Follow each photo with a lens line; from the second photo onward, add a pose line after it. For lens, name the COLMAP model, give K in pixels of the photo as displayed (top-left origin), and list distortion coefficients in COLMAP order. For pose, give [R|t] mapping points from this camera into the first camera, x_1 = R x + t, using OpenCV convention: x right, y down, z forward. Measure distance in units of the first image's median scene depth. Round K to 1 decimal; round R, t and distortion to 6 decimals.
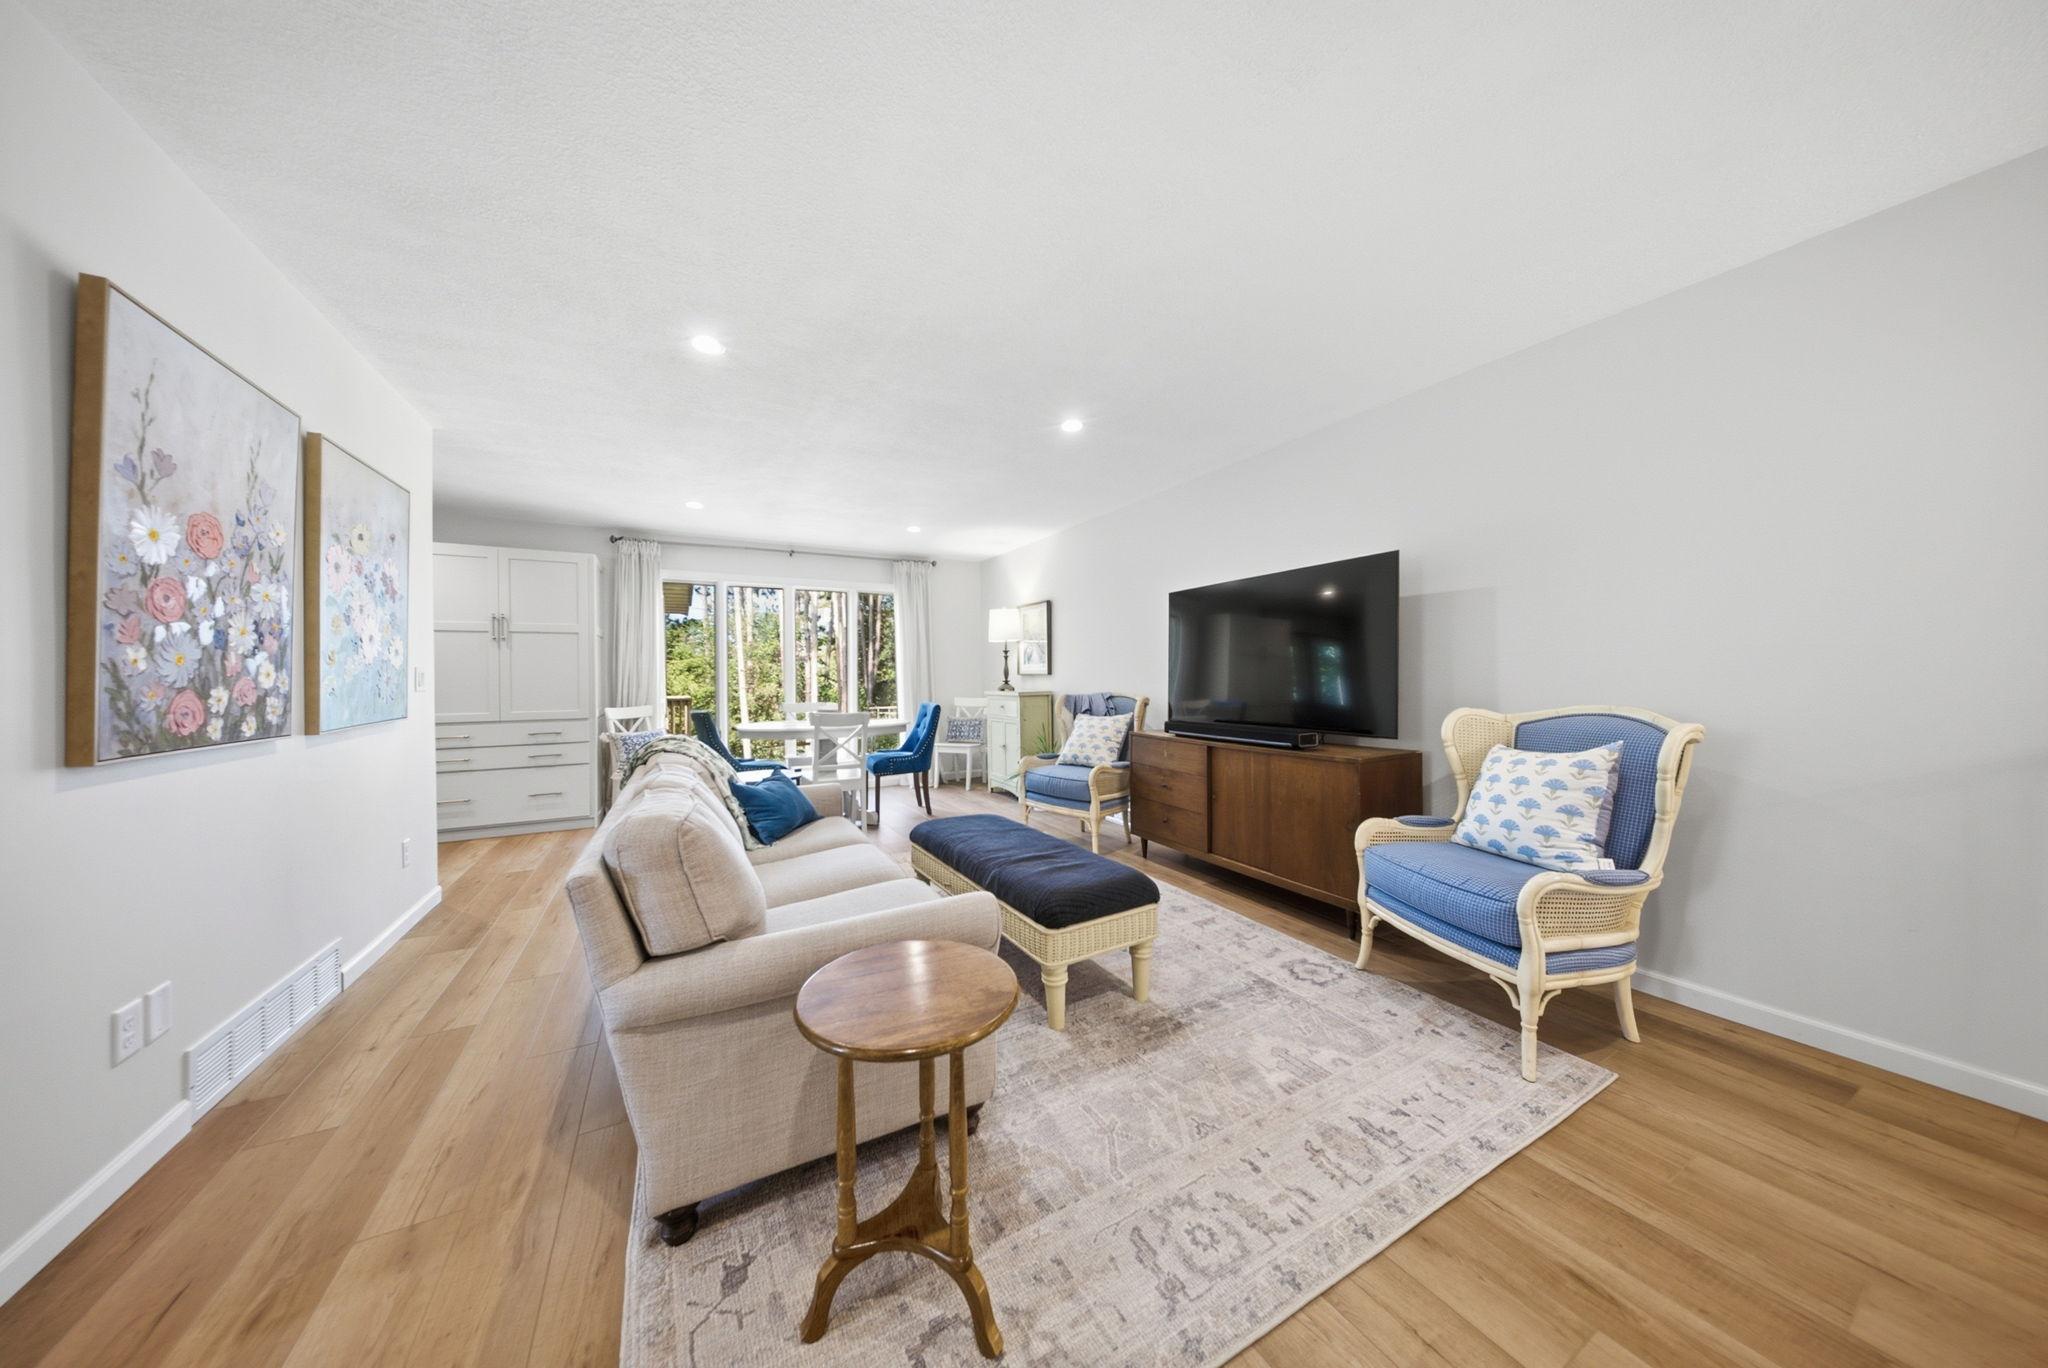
lens RADIAL K [[648.1, 0, 1027.1], [0, 648.1, 672.1], [0, 0, 1]] dist [0.009739, 0.000010]
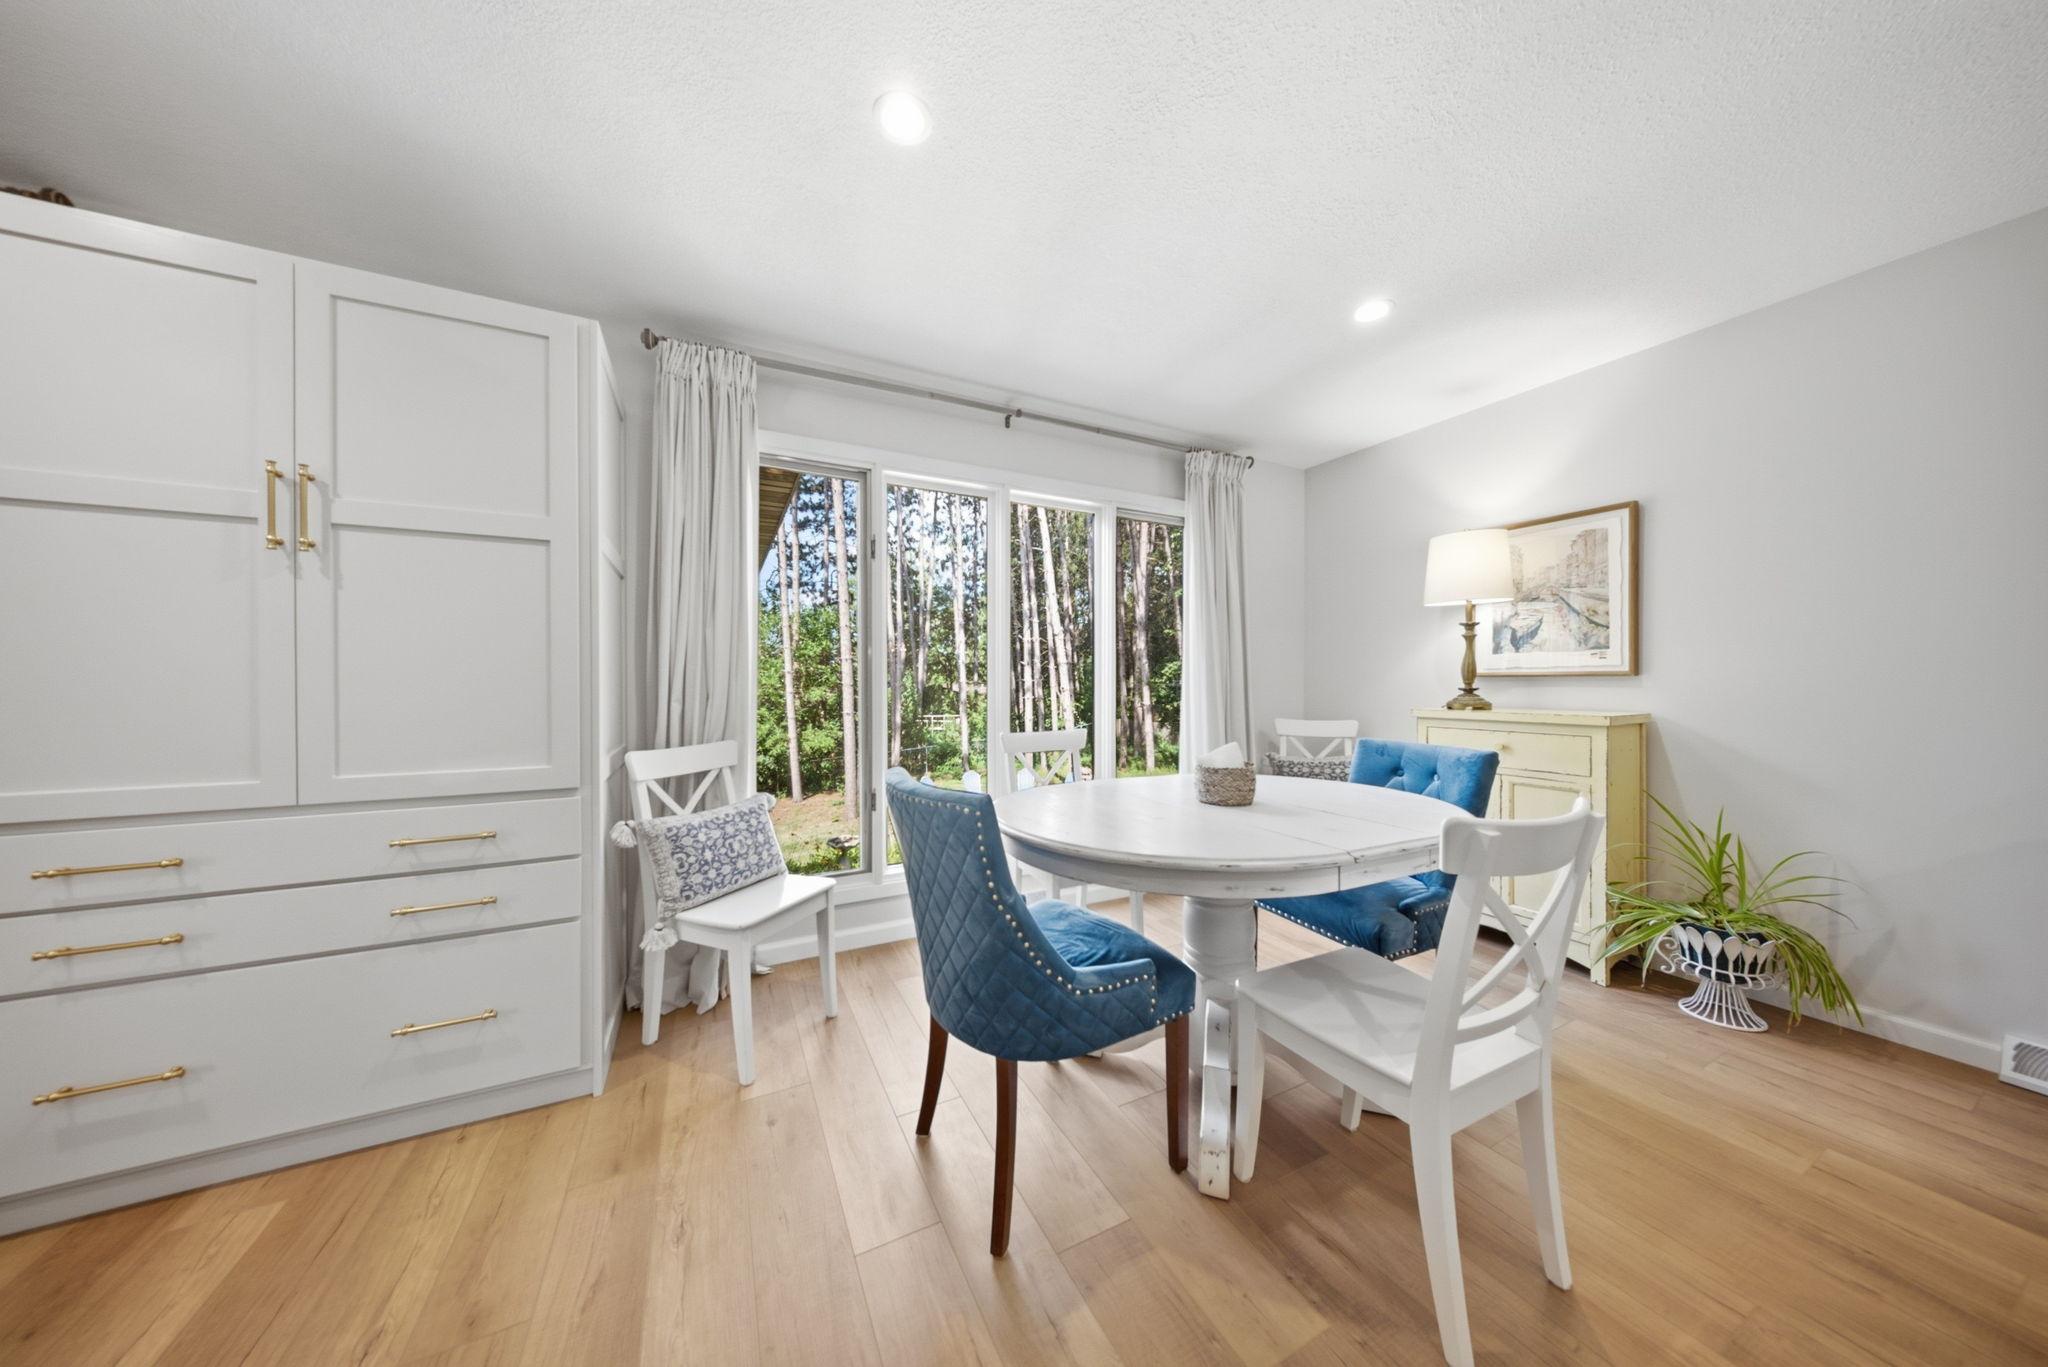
lens RADIAL K [[606.6, 0, 1013.4], [0, 606.6, 681.2], [0, 0, 1]] dist [0.008353, -0.004609]
pose [[0.999741, 0.006720, -0.021745, -0.412628], [-0.006612, 0.999965, 0.005054, 0.009899], [0.021778, -0.004909, 0.999751, 0.645930]]
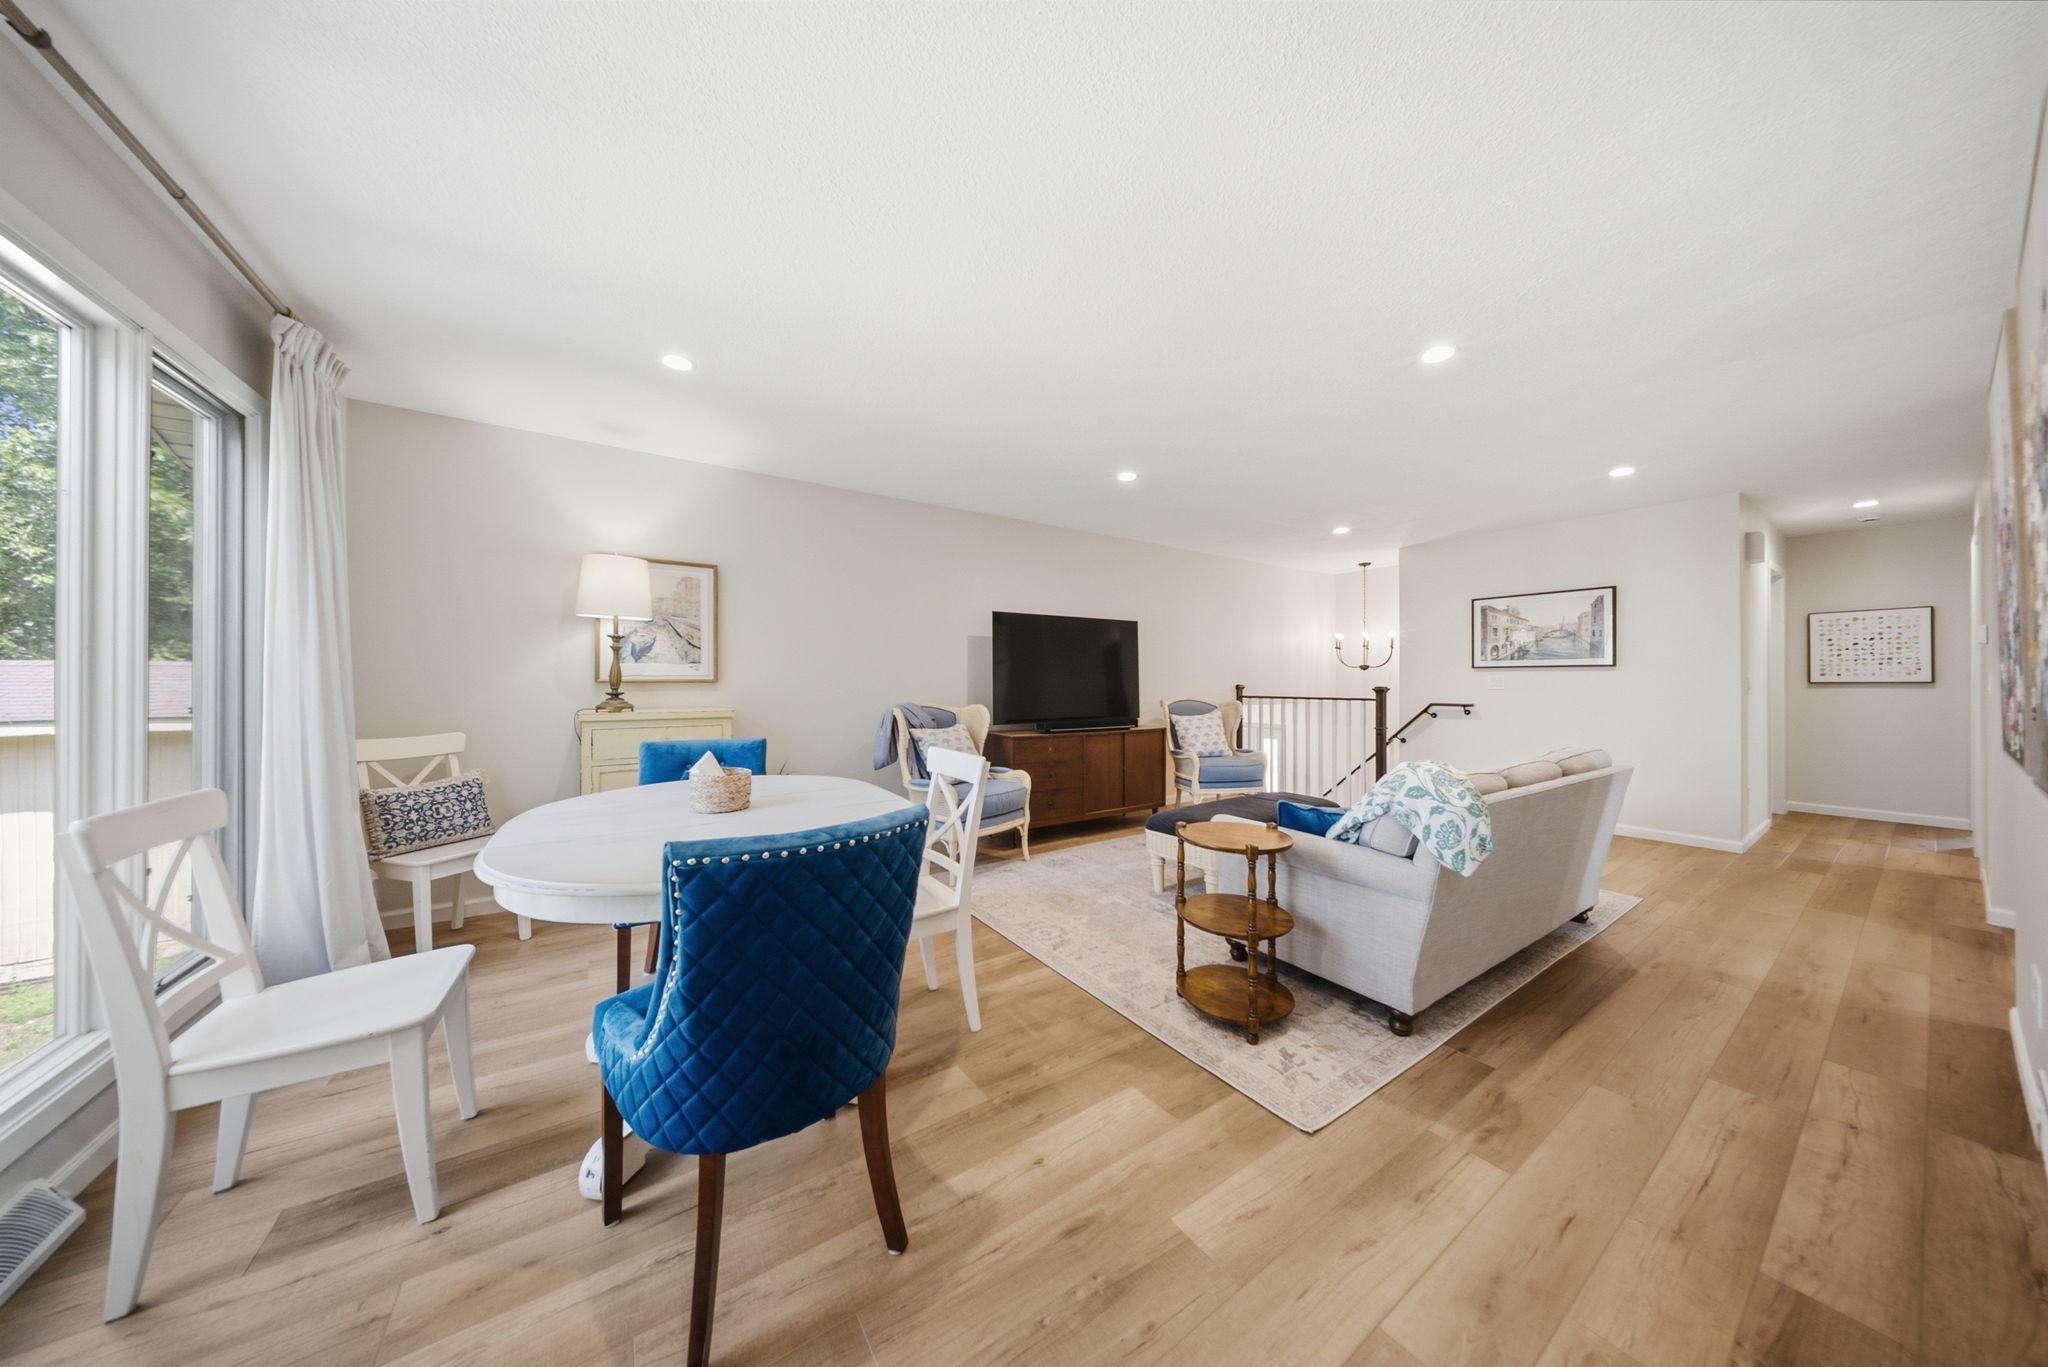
lens RADIAL K [[606.6, 0, 1013.4], [0, 606.6, 681.2], [0, 0, 1]] dist [0.008353, -0.004609]
pose [[-0.099314, 0.012599, 0.994976, -0.658249], [-0.003385, 0.999910, -0.012999, 0.010935], [-0.995050, -0.004659, -0.099262, 0.847002]]
